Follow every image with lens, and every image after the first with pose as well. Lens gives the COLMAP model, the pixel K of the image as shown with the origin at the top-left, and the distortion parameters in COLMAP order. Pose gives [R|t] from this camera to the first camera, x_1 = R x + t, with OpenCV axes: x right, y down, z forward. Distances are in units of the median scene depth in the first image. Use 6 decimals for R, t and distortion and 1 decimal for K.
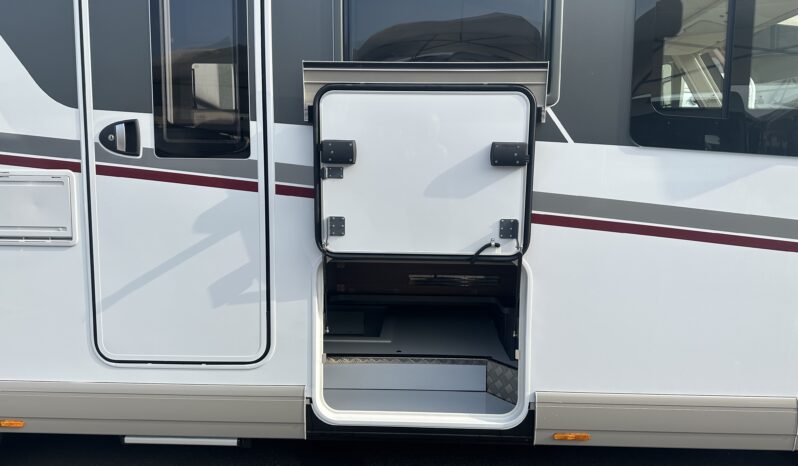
lens RADIAL K [[830.8, 0, 396.8], [0, 830.8, 233.8], [0, 0, 1]] dist [0.006056, 0.000000]
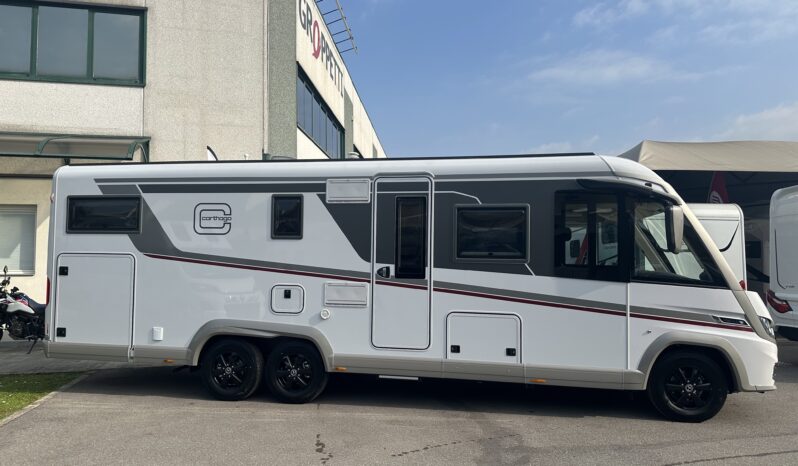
lens RADIAL K [[830.8, 0, 400.5], [0, 830.8, 233.9], [0, 0, 1]] dist [0.006056, 0.000000]
pose [[0.984596, 0.001200, -0.174841, 0.264178], [-0.024481, 0.991072, -0.131059, 0.144737], [0.173123, 0.133321, 0.975835, -1.990339]]
